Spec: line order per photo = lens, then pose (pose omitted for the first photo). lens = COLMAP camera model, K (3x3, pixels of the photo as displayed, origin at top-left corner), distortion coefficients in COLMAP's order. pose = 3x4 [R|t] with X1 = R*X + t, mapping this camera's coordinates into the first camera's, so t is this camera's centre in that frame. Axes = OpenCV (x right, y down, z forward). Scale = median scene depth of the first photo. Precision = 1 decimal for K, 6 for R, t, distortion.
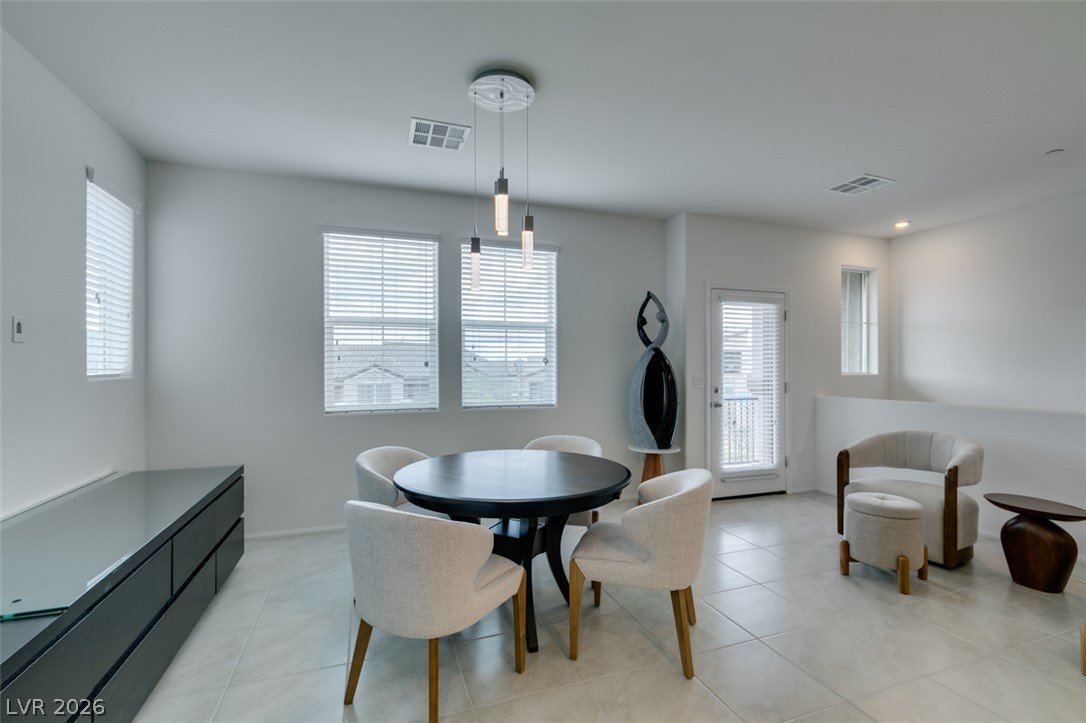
lens RADIAL K [[487.3, 0, 541.6], [0, 487.3, 365.3], [0, 0, 1]] dist [0.000750, -0.001102]
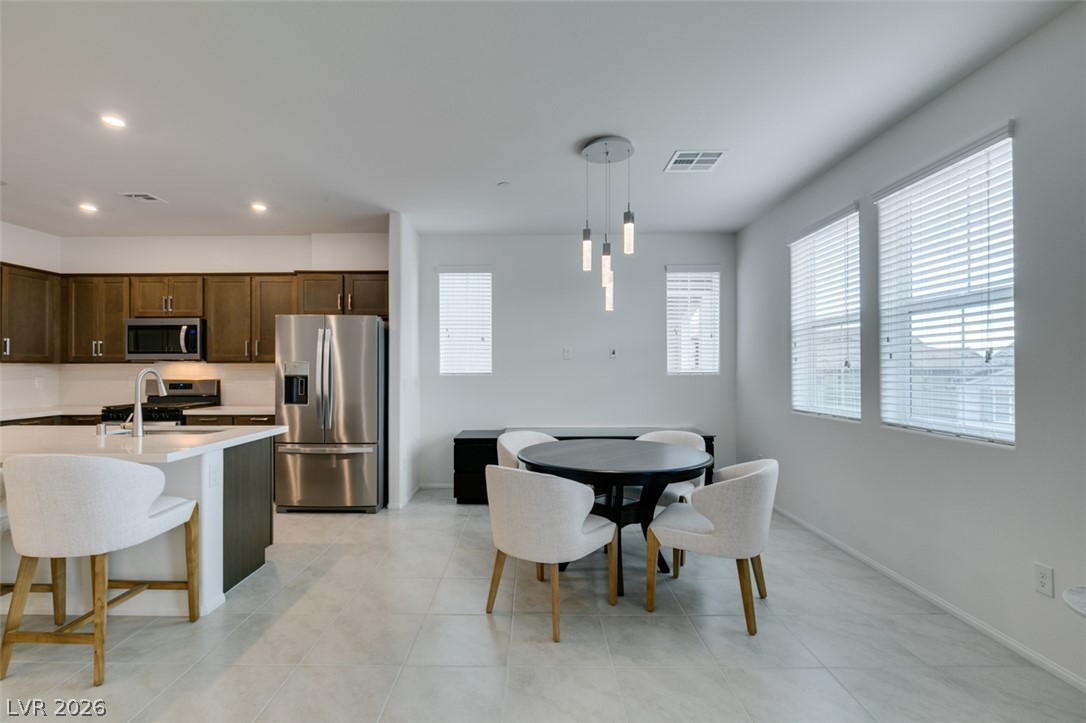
lens RADIAL K [[494.3, 0, 529.4], [0, 494.3, 367.5], [0, 0, 1]] dist [0.002123, -0.004028]
pose [[-0.351057, -0.001172, -0.936353, 0.684439], [0.004842, 0.999984, -0.003067, 0.002911], [0.936341, -0.005611, -0.351046, 0.723408]]
